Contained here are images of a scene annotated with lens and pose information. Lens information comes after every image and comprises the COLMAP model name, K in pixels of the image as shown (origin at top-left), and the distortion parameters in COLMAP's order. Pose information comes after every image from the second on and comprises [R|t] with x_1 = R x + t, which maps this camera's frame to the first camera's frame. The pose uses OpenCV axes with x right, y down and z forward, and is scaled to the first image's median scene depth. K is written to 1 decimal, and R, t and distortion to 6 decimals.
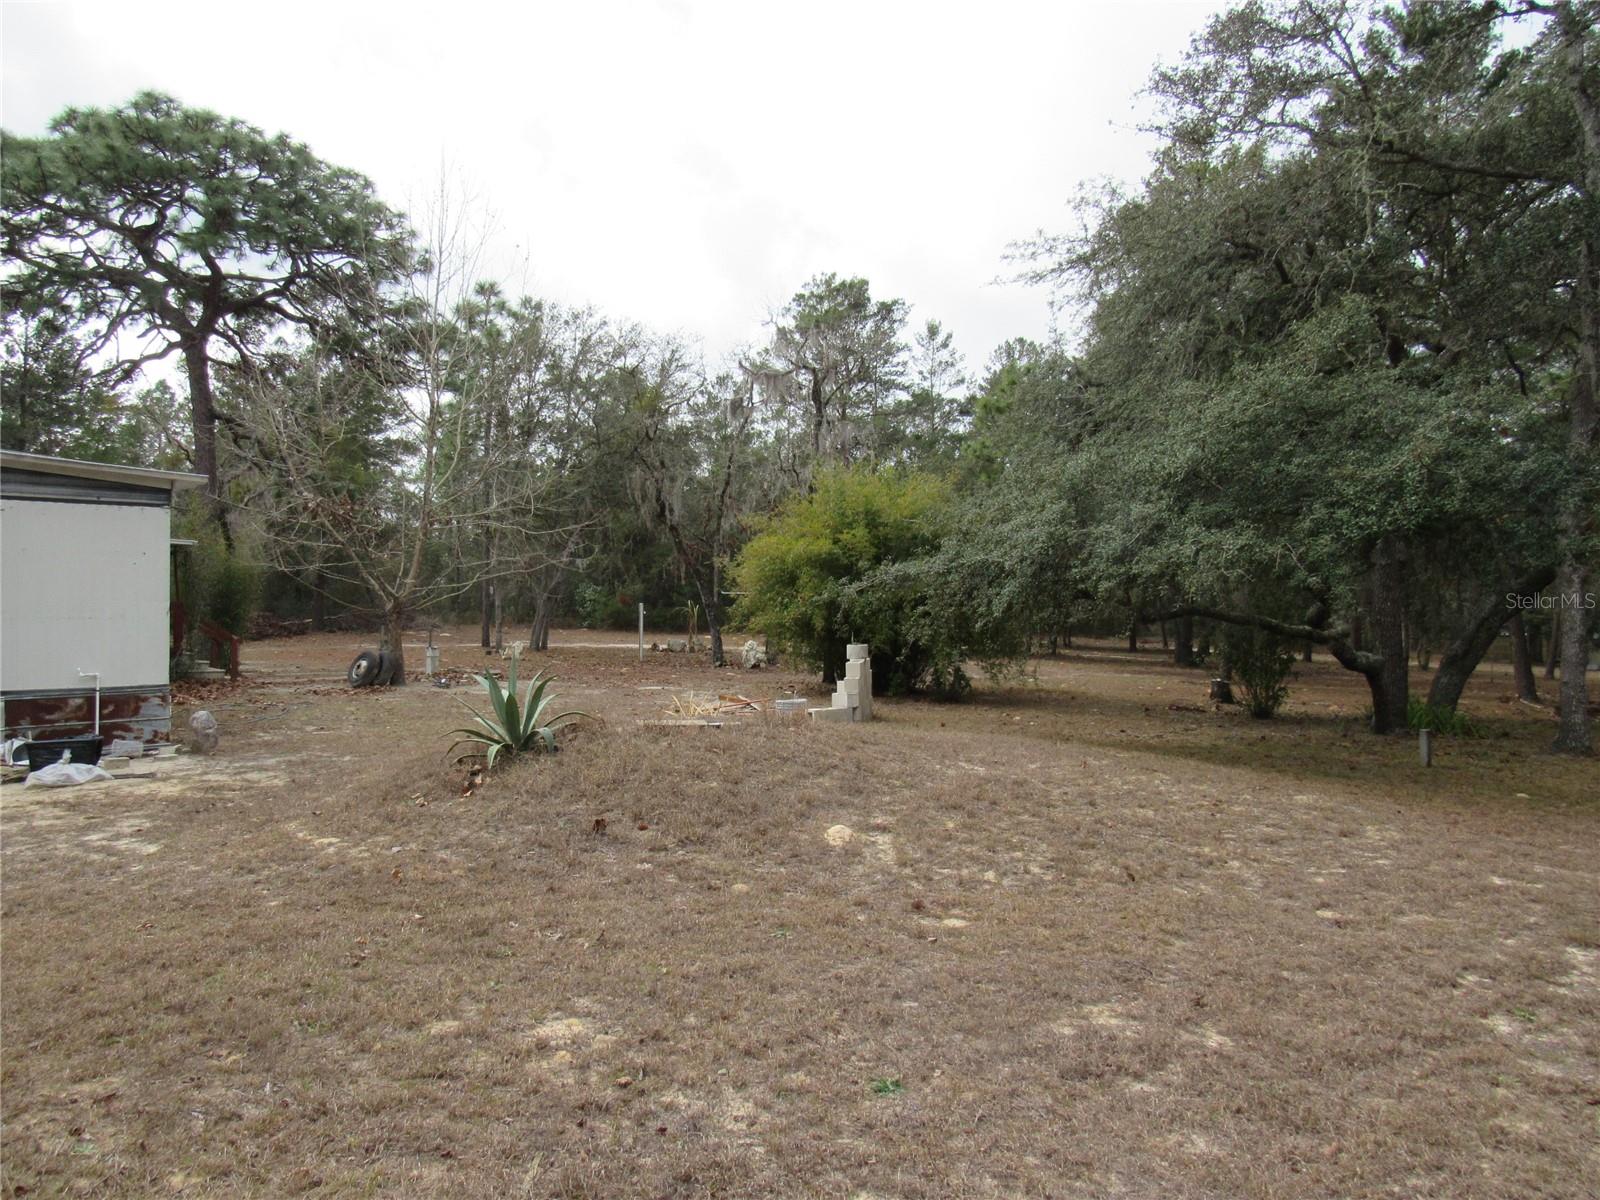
lens RADIAL K [[1178.1, 0, 786.8], [0, 1178.1, 608.4], [0, 0, 1]] dist [-0.024541, 0.009115]
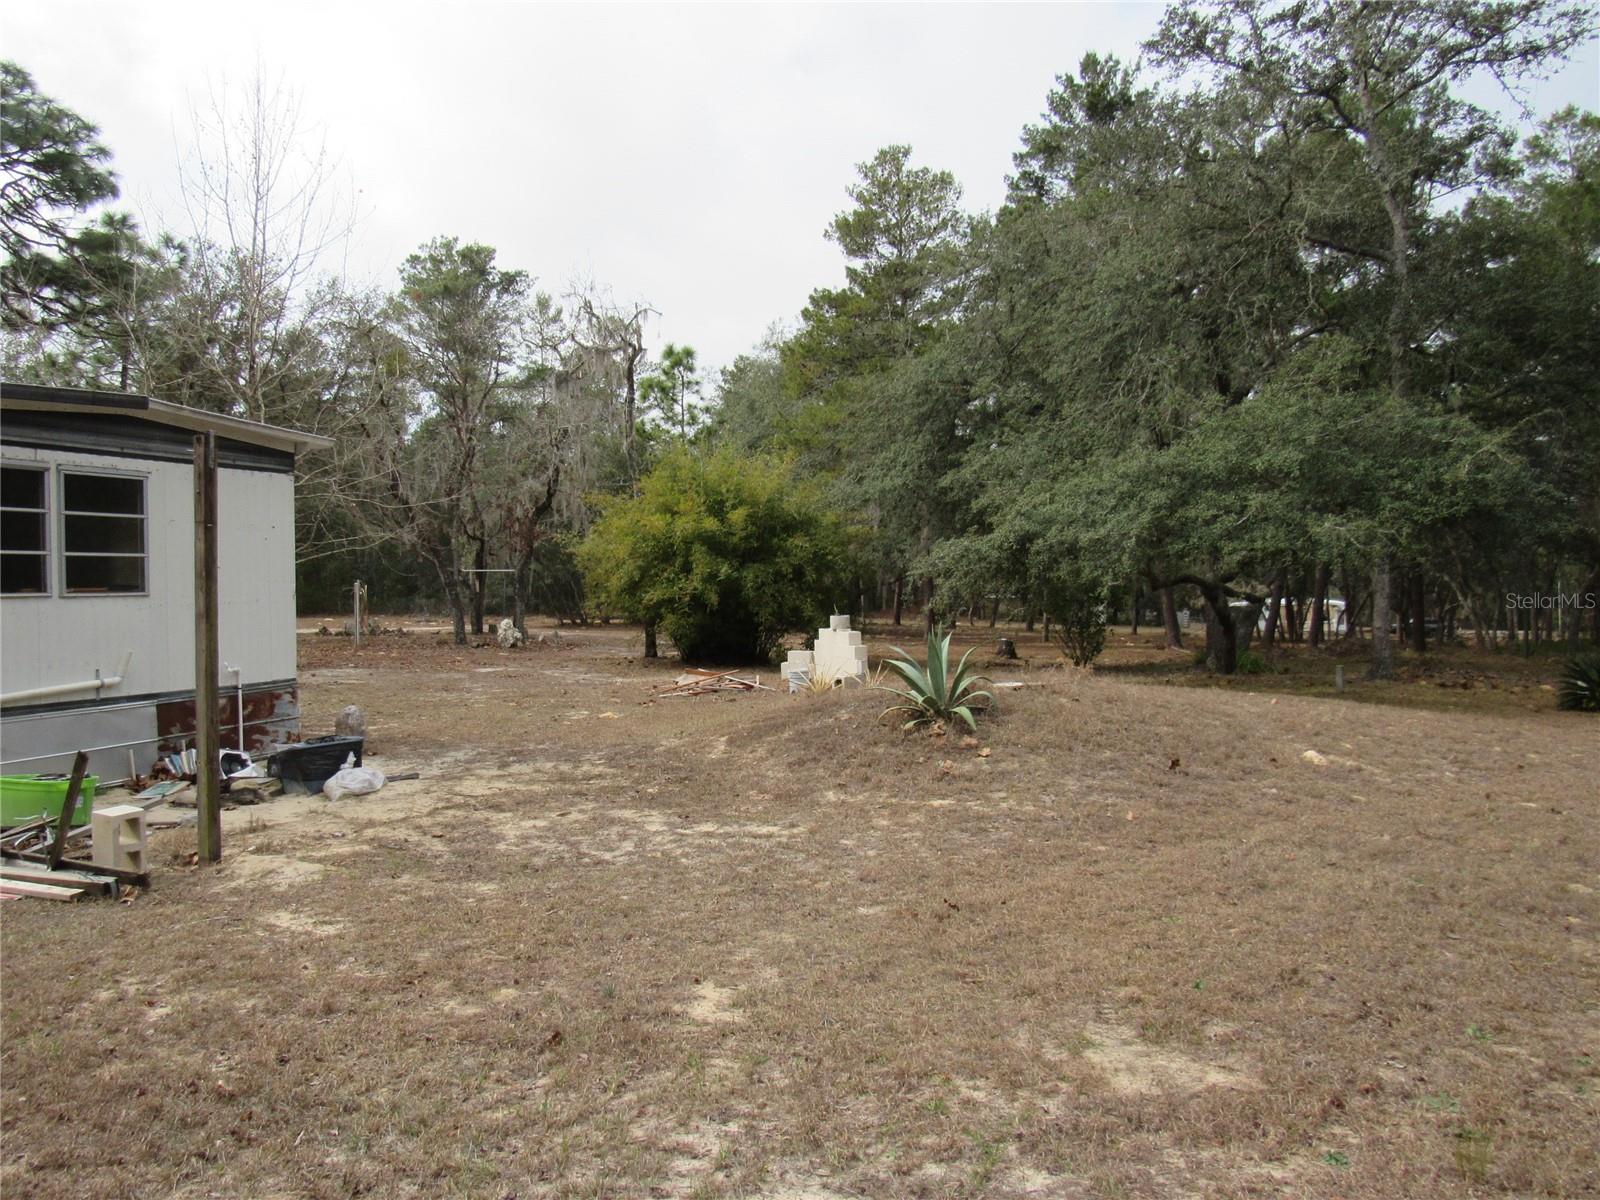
lens RADIAL K [[1178.1, 0, 792.1], [0, 1178.1, 597.5], [0, 0, 1]] dist [-0.024541, 0.009115]
pose [[0.906708, -0.019807, 0.421294, -0.207395], [0.015062, 0.999780, 0.014588, -0.000922], [-0.421490, -0.006882, 0.906807, 0.018979]]
